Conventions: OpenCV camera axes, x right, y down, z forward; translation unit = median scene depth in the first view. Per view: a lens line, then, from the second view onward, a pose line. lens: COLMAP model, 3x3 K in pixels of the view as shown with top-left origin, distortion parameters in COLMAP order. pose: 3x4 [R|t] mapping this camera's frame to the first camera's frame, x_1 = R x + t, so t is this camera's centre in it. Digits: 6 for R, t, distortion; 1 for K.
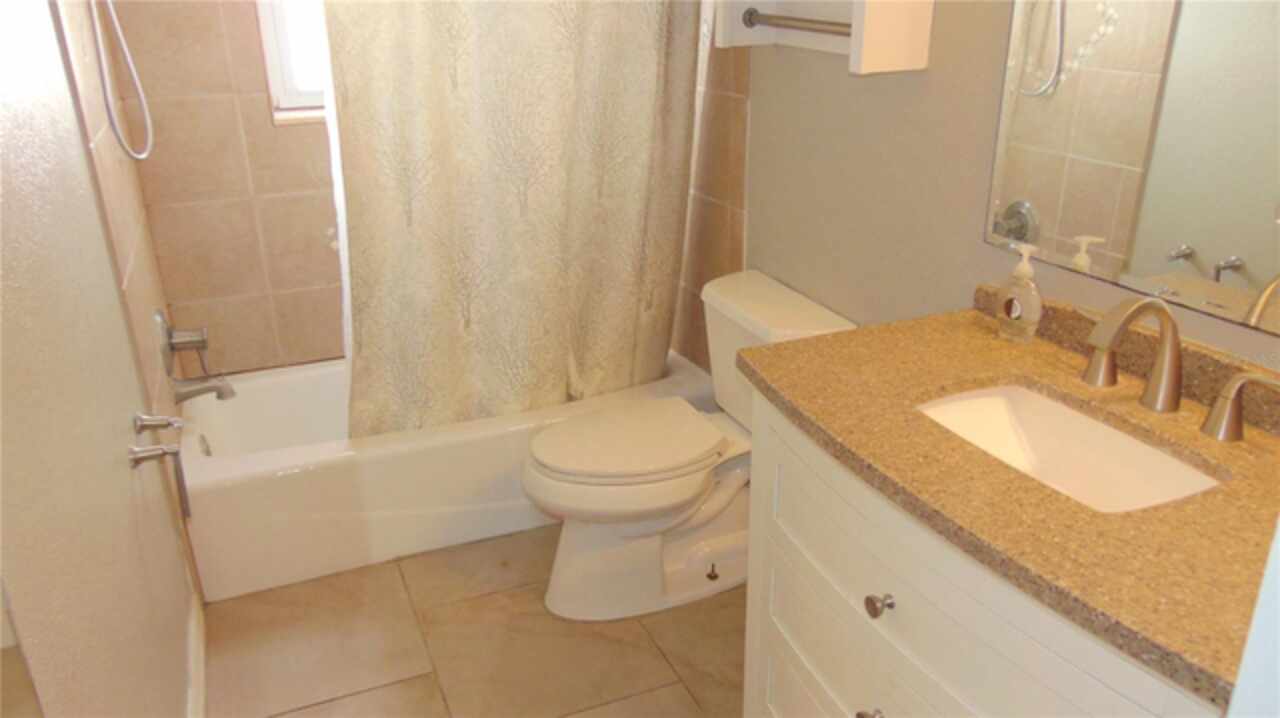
lens RADIAL K [[951.7, 0, 640.0], [0, 951.7, 359.0], [0, 0, 1]] dist [-0.047821, 0.090726]
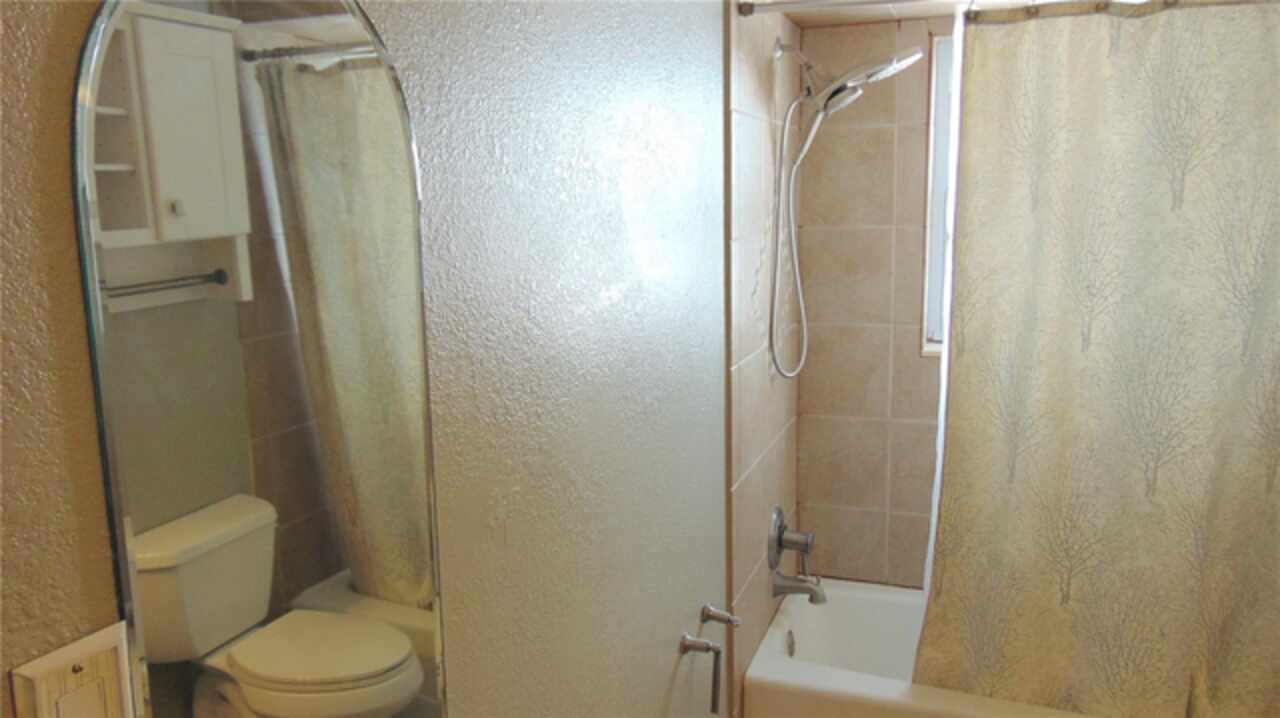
lens RADIAL K [[951.7, 0, 640.0], [0, 951.7, 359.0], [0, 0, 1]] dist [-0.047821, 0.090726]
pose [[0.730311, 0.114335, -0.673478, 0.119000], [-0.247700, 0.963120, -0.105096, -0.074082], [0.636624, 0.243573, 0.731698, 0.048441]]
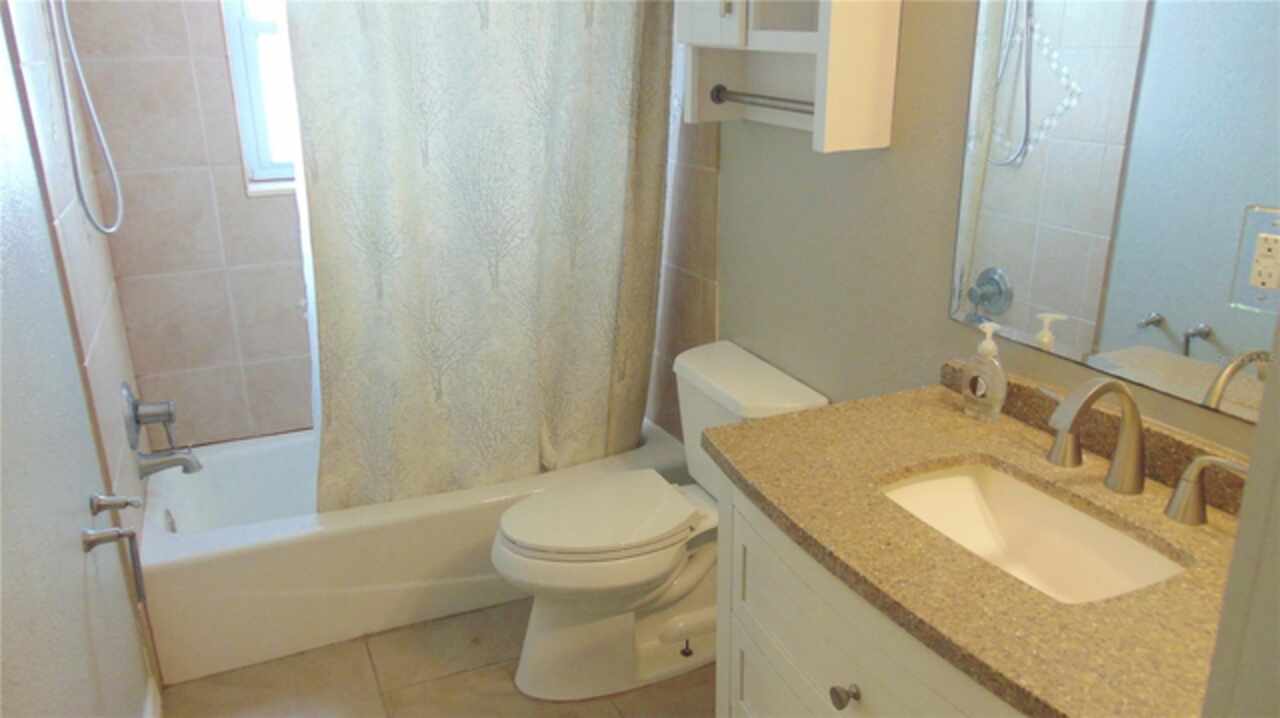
lens RADIAL K [[951.7, 0, 640.0], [0, 951.7, 359.0], [0, 0, 1]] dist [-0.047821, 0.090726]
pose [[0.999887, -0.003930, 0.014502, 0.017258], [0.004796, 0.998176, -0.060173, -0.017443], [-0.014239, 0.060236, 0.998083, 0.005061]]
